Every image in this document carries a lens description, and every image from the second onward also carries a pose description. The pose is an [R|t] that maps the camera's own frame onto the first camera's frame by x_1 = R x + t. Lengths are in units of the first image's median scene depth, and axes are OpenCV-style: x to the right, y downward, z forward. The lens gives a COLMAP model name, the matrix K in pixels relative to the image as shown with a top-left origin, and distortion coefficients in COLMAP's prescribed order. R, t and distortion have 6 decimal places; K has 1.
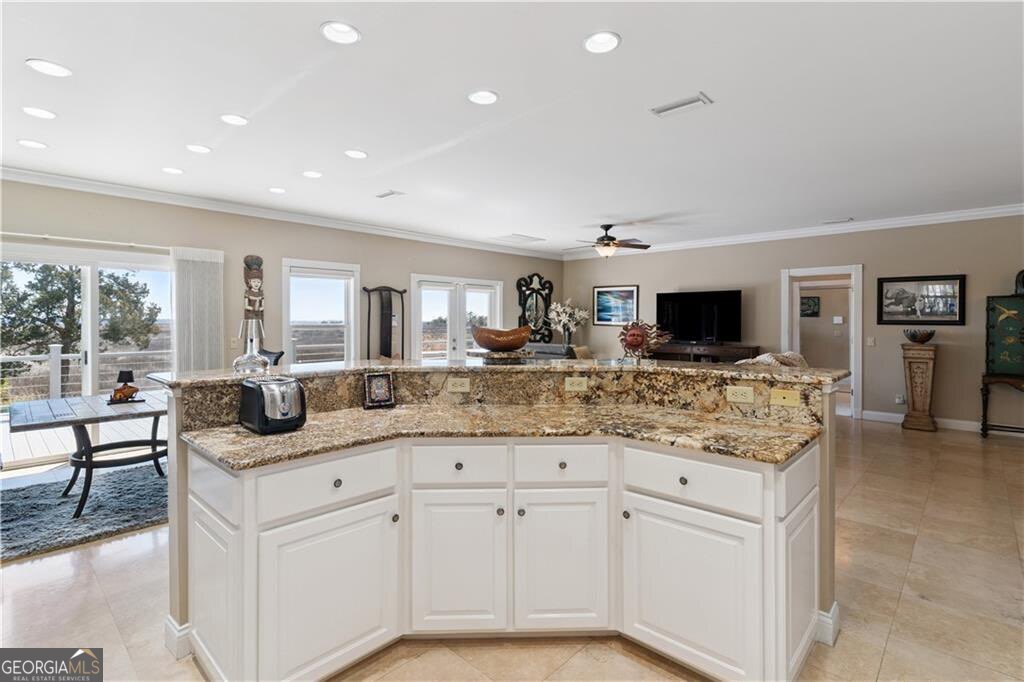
lens RADIAL K [[489.2, 0, 515.5], [0, 489.2, 320.6], [0, 0, 1]] dist [-0.002598, -0.000271]
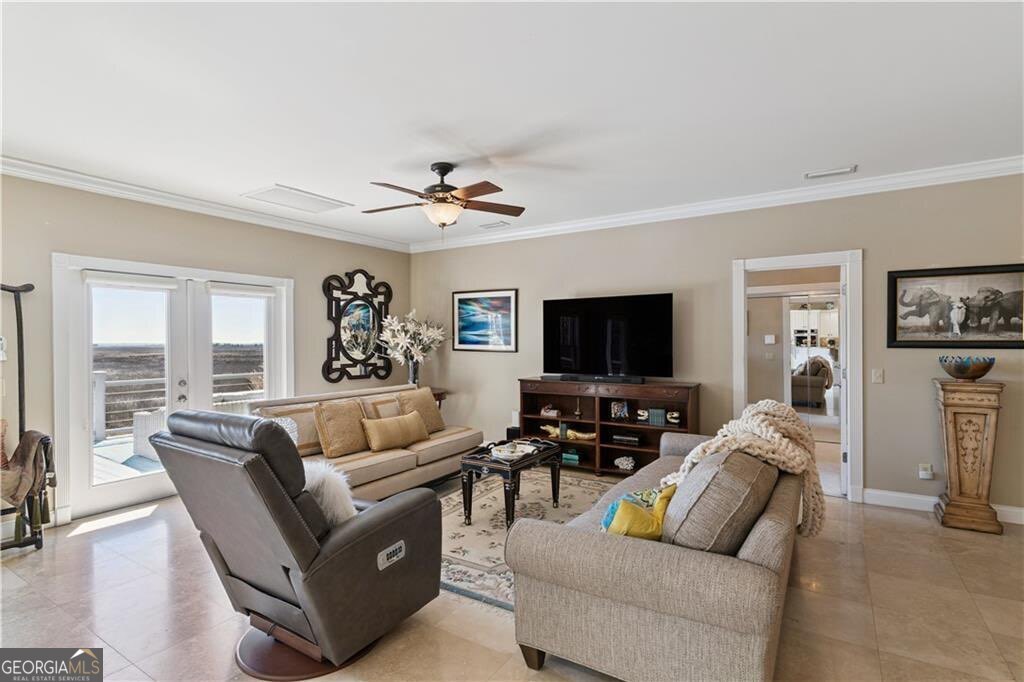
lens RADIAL K [[507.5, 0, 516.0], [0, 507.5, 344.6], [0, 0, 1]] dist [-0.002982, 0.000647]
pose [[0.981666, -0.009206, 0.190385, 0.149370], [0.007891, 0.999939, 0.007666, -0.004250], [-0.190444, -0.006023, 0.981679, 0.420602]]
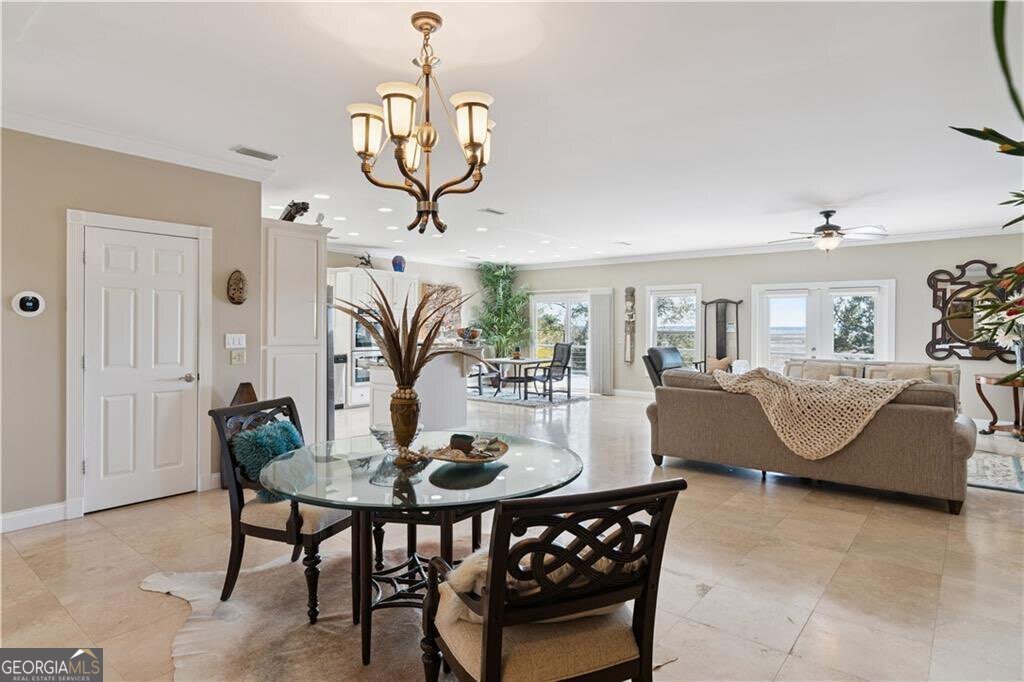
lens RADIAL K [[568.8, 0, 522.0], [0, 568.8, 326.3], [0, 0, 1]] dist [0.000921, 0.000471]
pose [[0.095810, -0.002099, -0.995397, 1.026836], [-0.004203, 0.999988, -0.002513, 0.001862], [0.995391, 0.004425, 0.095800, 0.375057]]
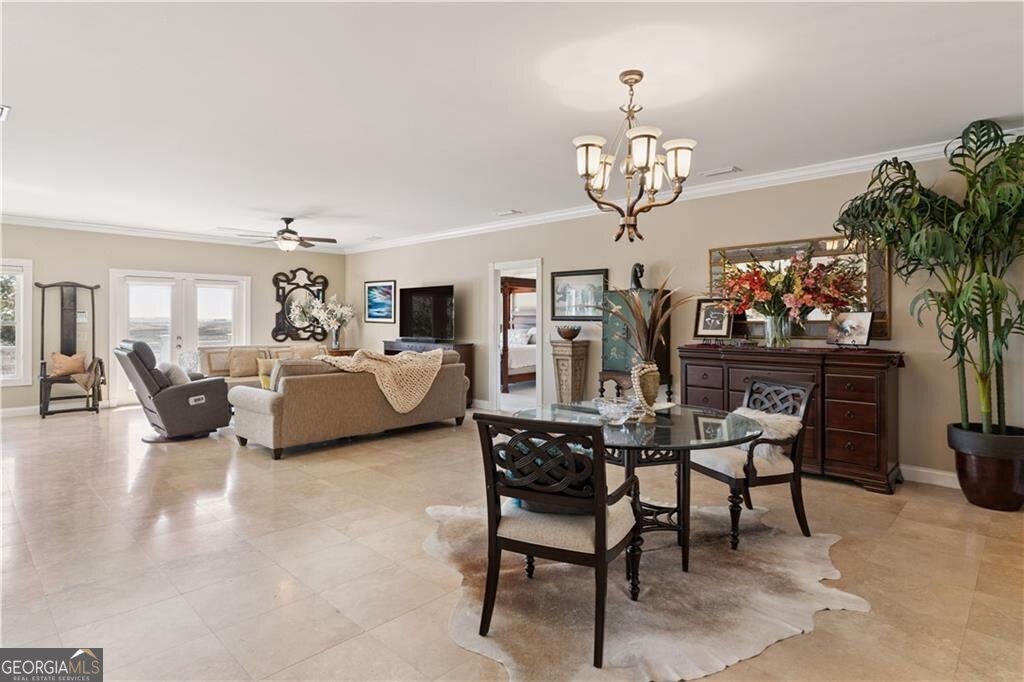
lens RADIAL K [[536.9, 0, 510.1], [0, 536.9, 317.7], [0, 0, 1]] dist [-0.003092, 0.001013]
pose [[0.999974, -0.001164, -0.007113, 0.597644], [0.001146, 0.999996, -0.002611, 0.004469], [0.007116, 0.002603, 0.999971, -0.053271]]
